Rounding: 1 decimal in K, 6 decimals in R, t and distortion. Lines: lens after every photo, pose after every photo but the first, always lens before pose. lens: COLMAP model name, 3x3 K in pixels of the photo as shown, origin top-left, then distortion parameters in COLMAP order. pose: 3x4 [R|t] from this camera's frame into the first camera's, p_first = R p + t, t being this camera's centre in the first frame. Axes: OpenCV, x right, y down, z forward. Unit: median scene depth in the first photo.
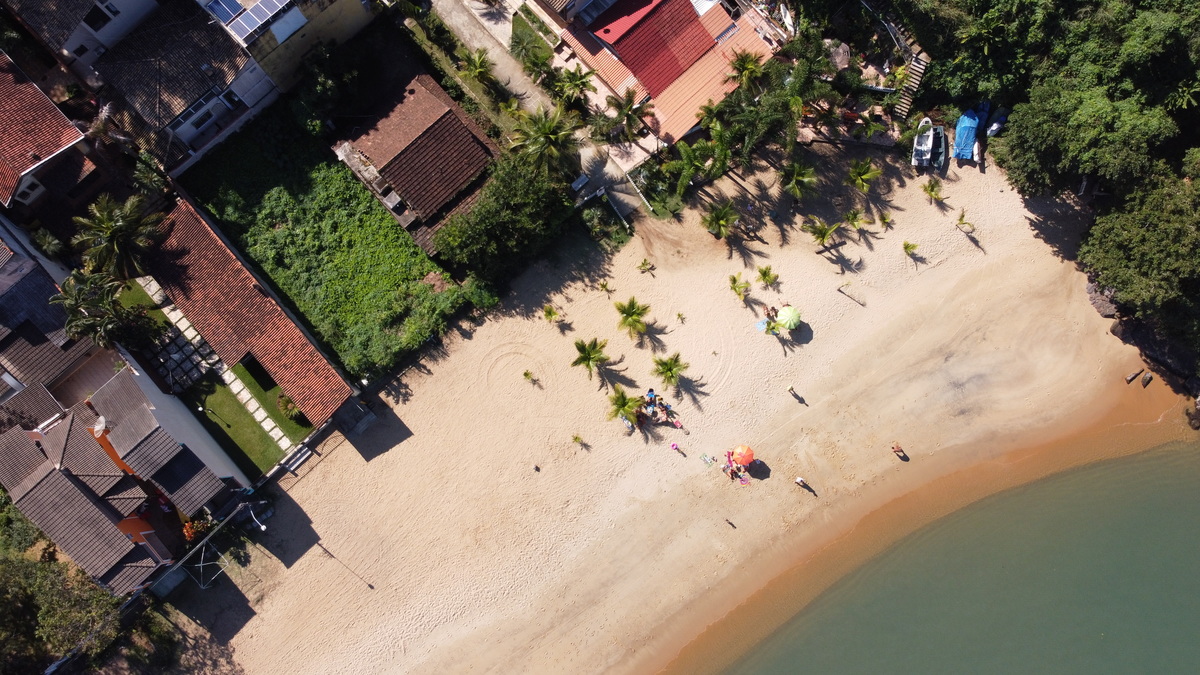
lens RADIAL K [[915.5, 0, 595.2], [0, 915.5, 325.3], [0, 0, 1]] dist [-0.001600, -0.002246]
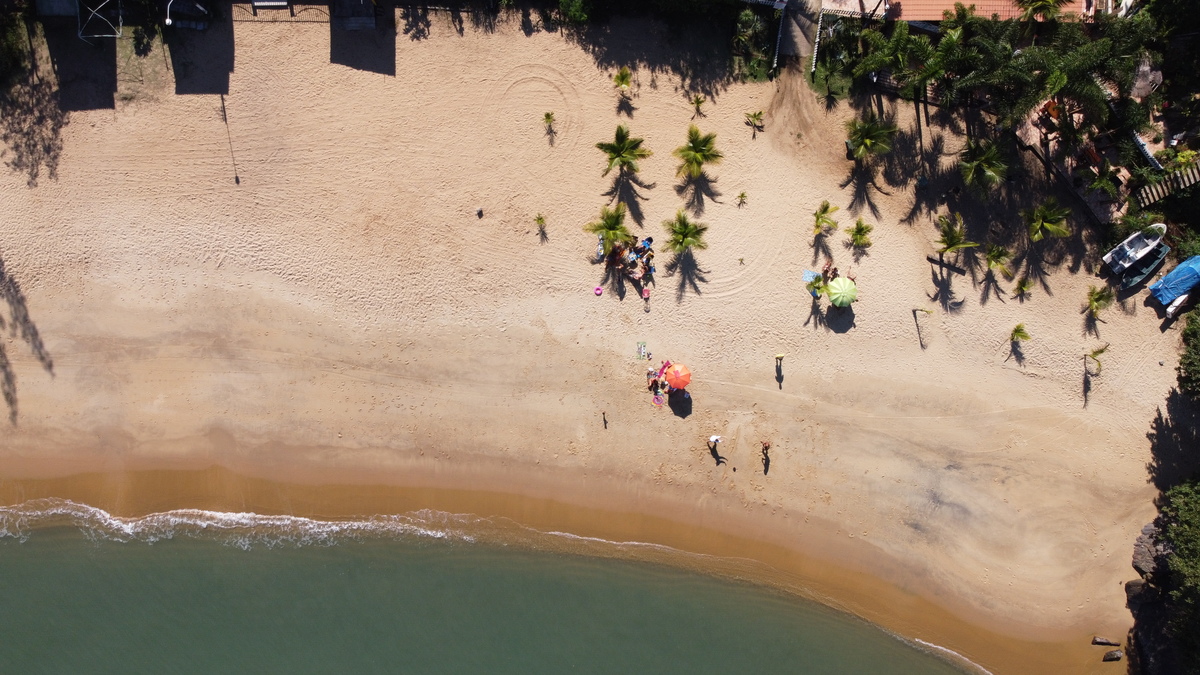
lens RADIAL K [[915.5, 0, 603.6], [0, 915.5, 330.4], [0, 0, 1]] dist [-0.001600, -0.002246]
pose [[0.730125, 0.683313, -0.000868, 0.086063], [-0.675340, 0.721798, 0.151408, 0.035001], [0.104086, -0.109961, 0.988471, 0.200810]]
